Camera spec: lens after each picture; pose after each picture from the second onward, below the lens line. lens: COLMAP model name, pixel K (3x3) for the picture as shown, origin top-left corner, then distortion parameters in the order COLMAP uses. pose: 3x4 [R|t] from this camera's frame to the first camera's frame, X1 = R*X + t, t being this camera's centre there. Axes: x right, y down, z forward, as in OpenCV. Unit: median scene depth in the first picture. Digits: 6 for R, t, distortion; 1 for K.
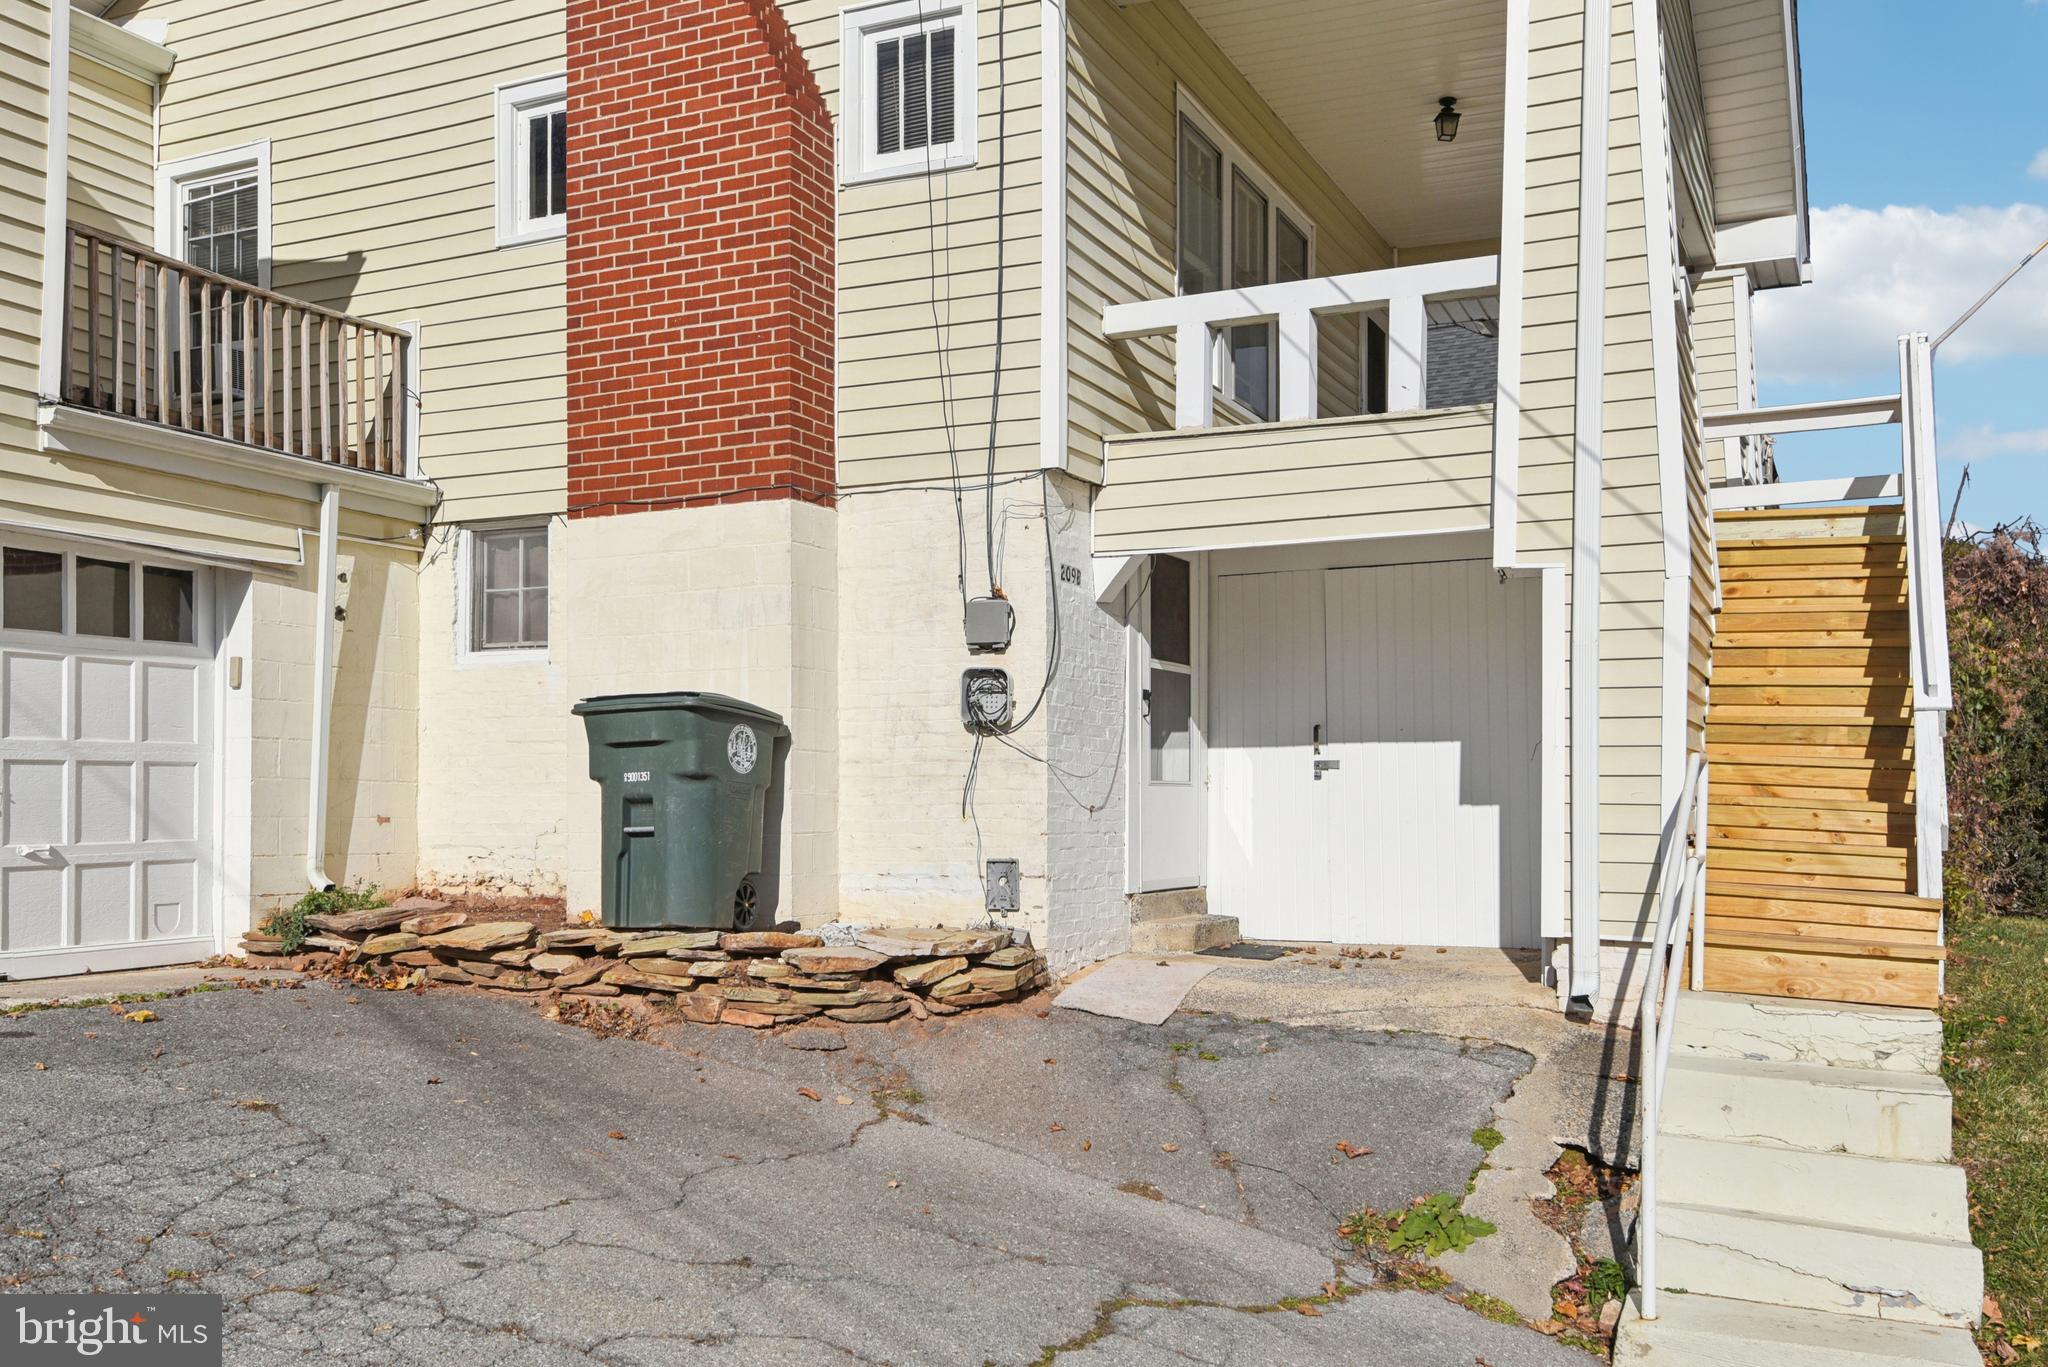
lens RADIAL K [[1819.8, 0, 1020.5], [0, 1819.8, 685.0], [0, 0, 1]] dist [0.017112, 0.018974]
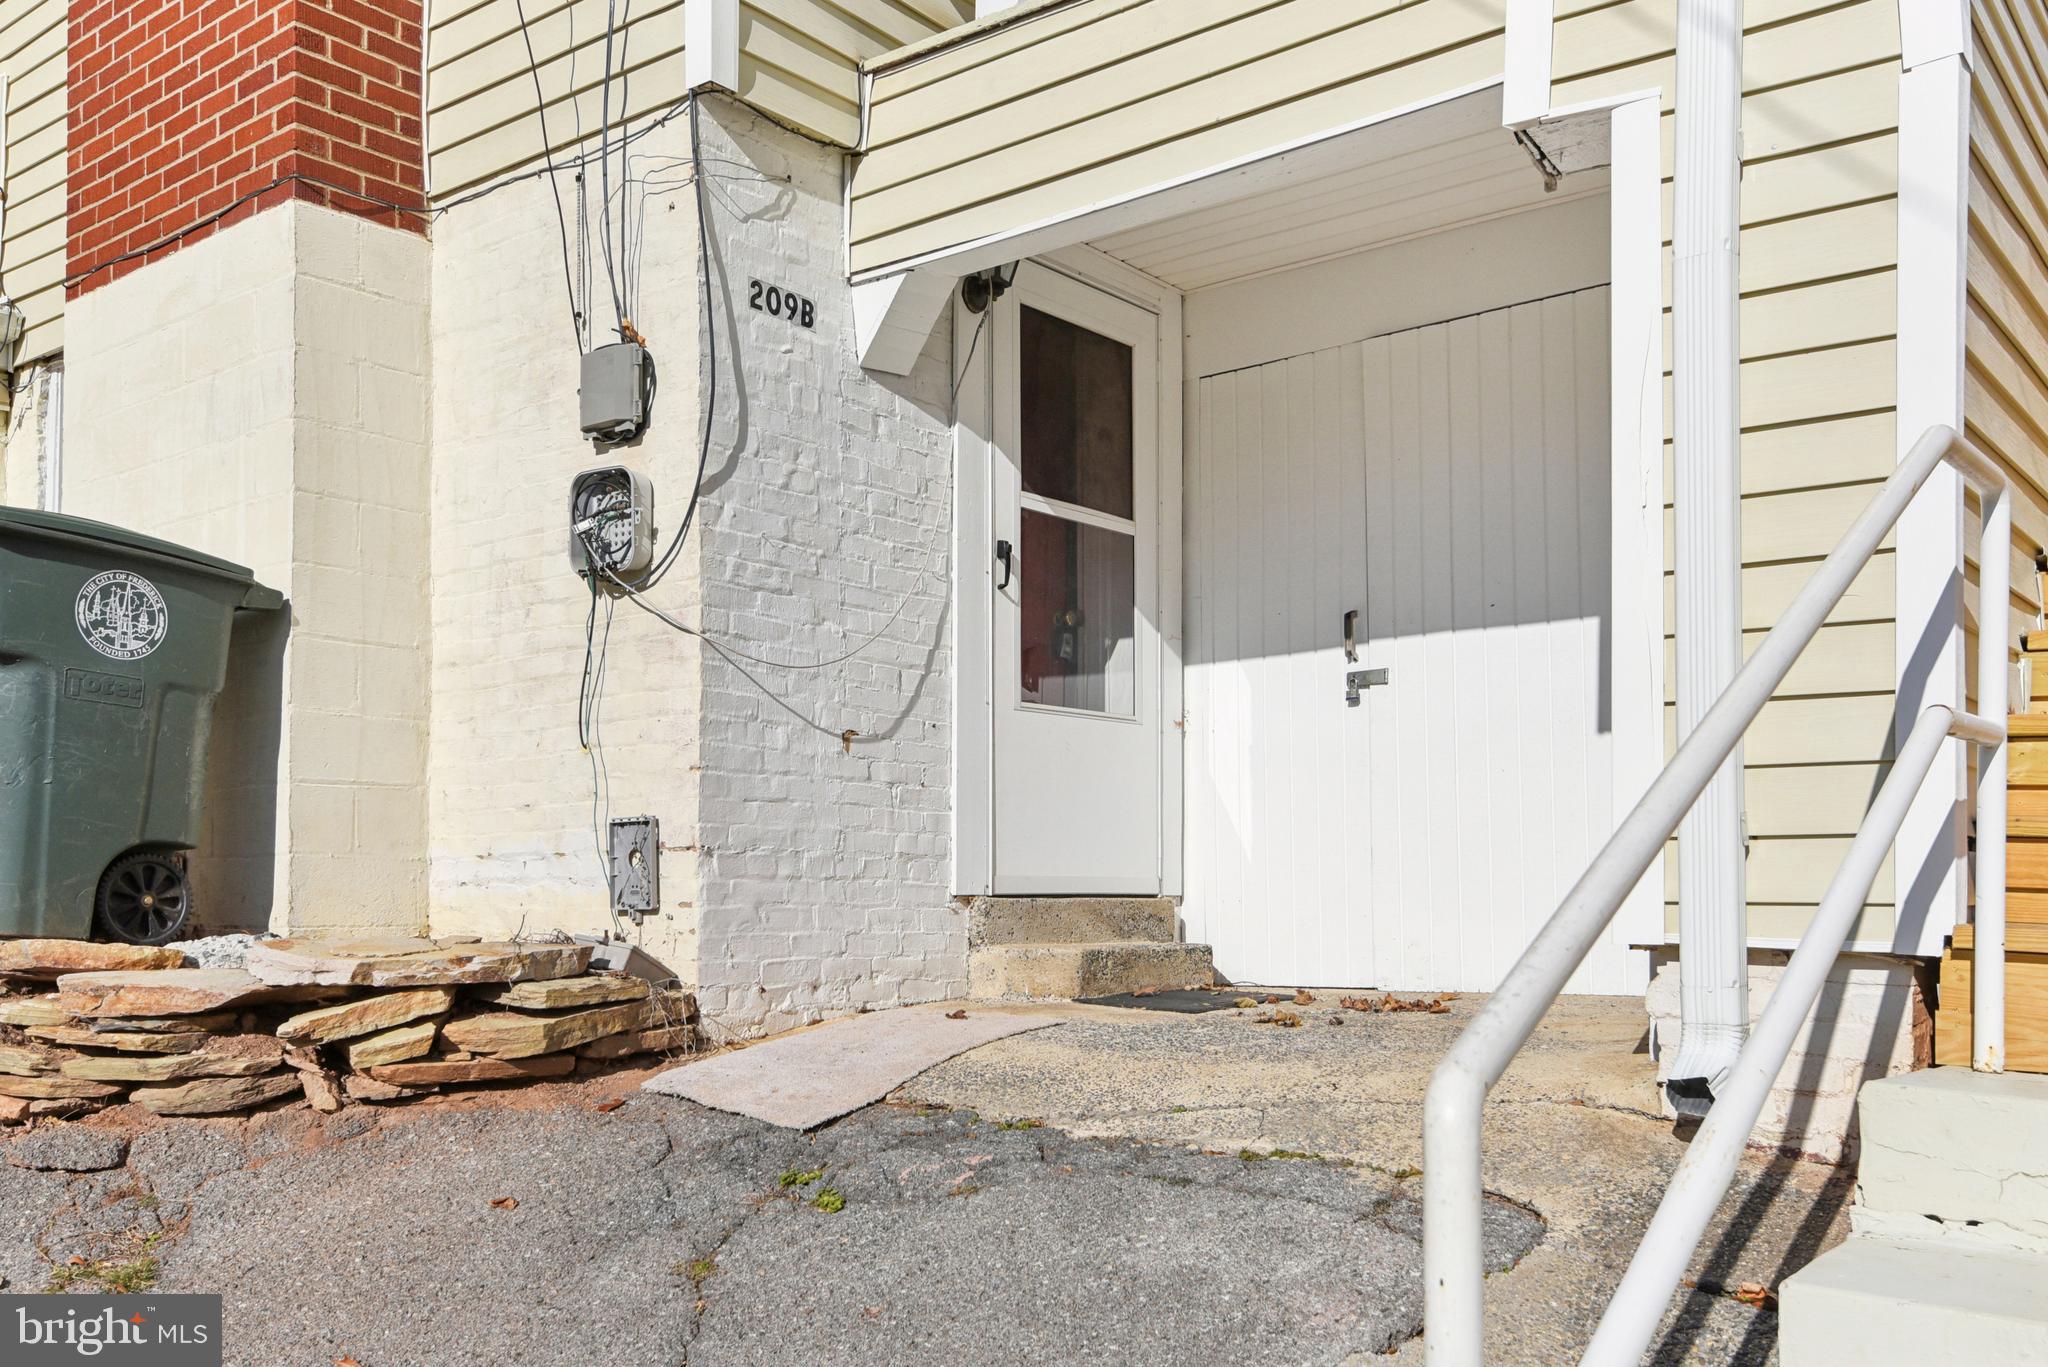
lens RADIAL K [[1819.8, 0, 1030.3], [0, 1819.8, 793.8], [0, 0, 1]] dist [0.017112, 0.018974]
pose [[0.975342, -0.021097, -0.219690, 0.221057], [0.023013, 0.999716, 0.006167, 0.086310], [0.219497, -0.011071, 0.975550, 0.489537]]
